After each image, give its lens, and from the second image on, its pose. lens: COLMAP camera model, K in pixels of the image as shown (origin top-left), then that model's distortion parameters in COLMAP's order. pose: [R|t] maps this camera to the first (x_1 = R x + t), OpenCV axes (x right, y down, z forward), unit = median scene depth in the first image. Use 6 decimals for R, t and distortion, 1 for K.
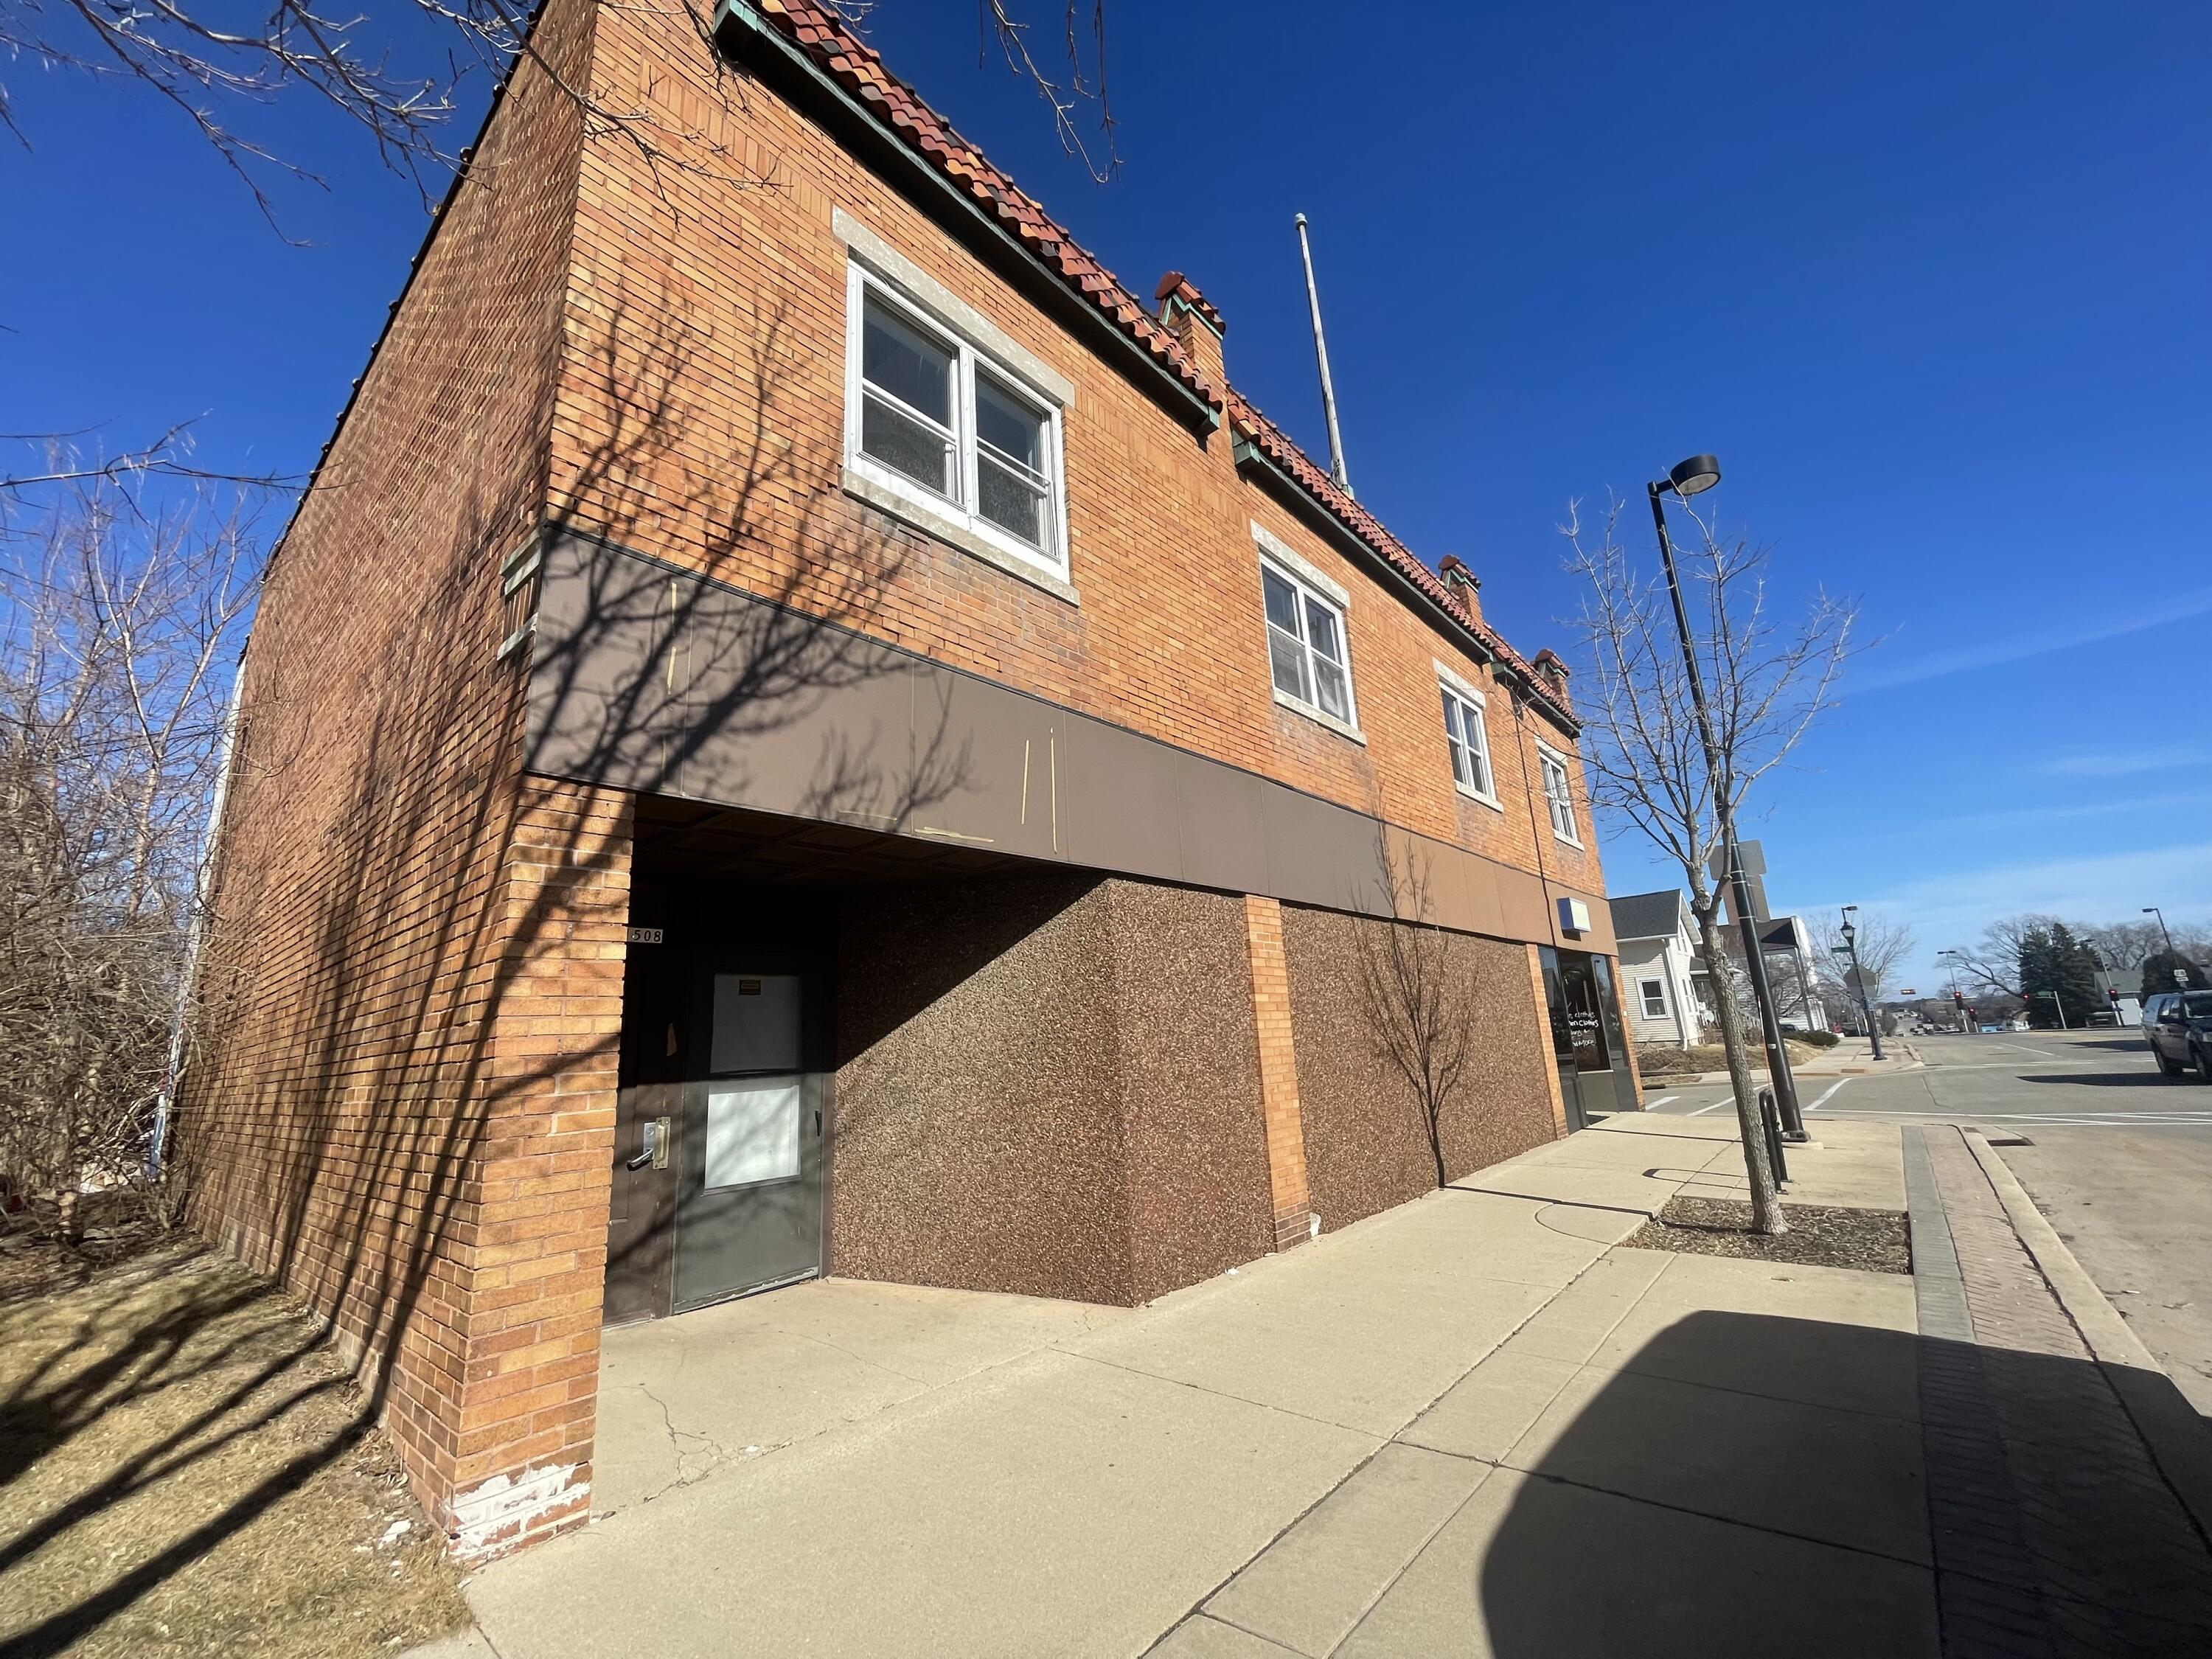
lens RADIAL K [[898.9, 0, 1102.4], [0, 898.9, 824.6], [0, 0, 1]] dist [-0.001459, -0.000273]
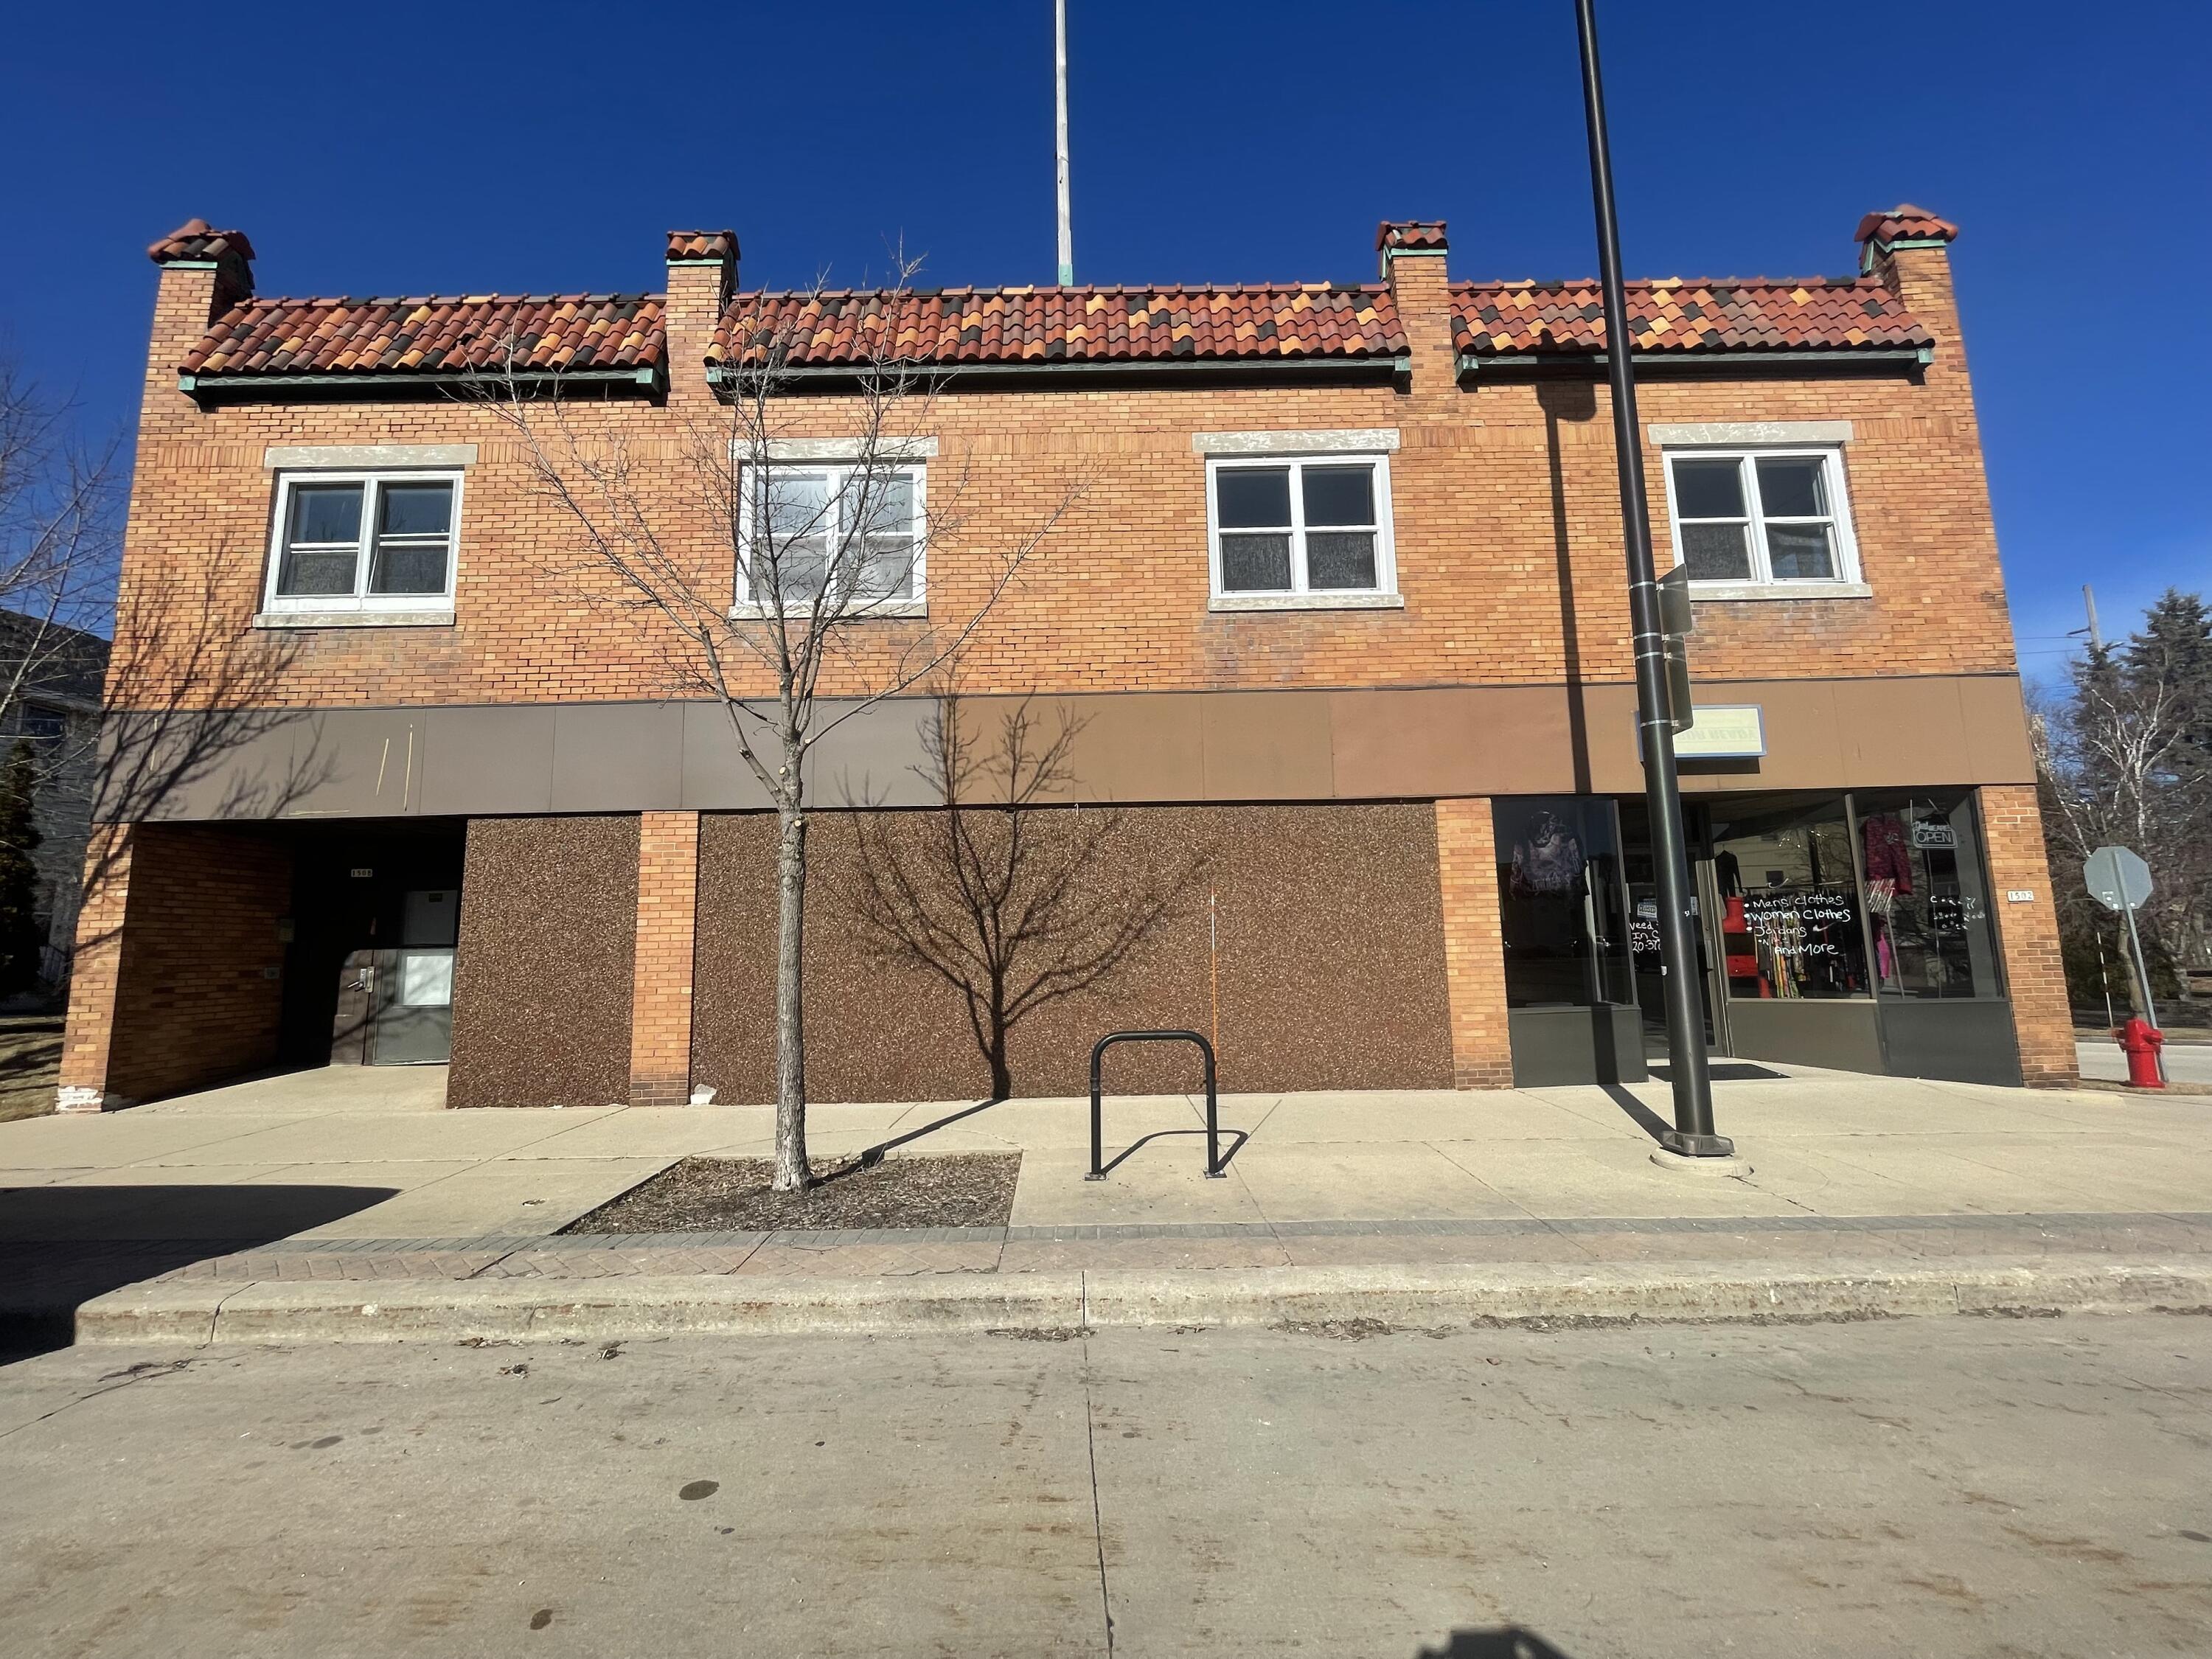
lens RADIAL K [[898.9, 0, 1096.6], [0, 898.9, 826.5], [0, 0, 1]] dist [-0.001459, -0.000273]
pose [[0.656266, -0.062095, -0.751970, 2.373434], [0.166799, 0.983890, 0.064324, 0.199796], [0.735862, -0.167642, 0.656052, 1.117296]]
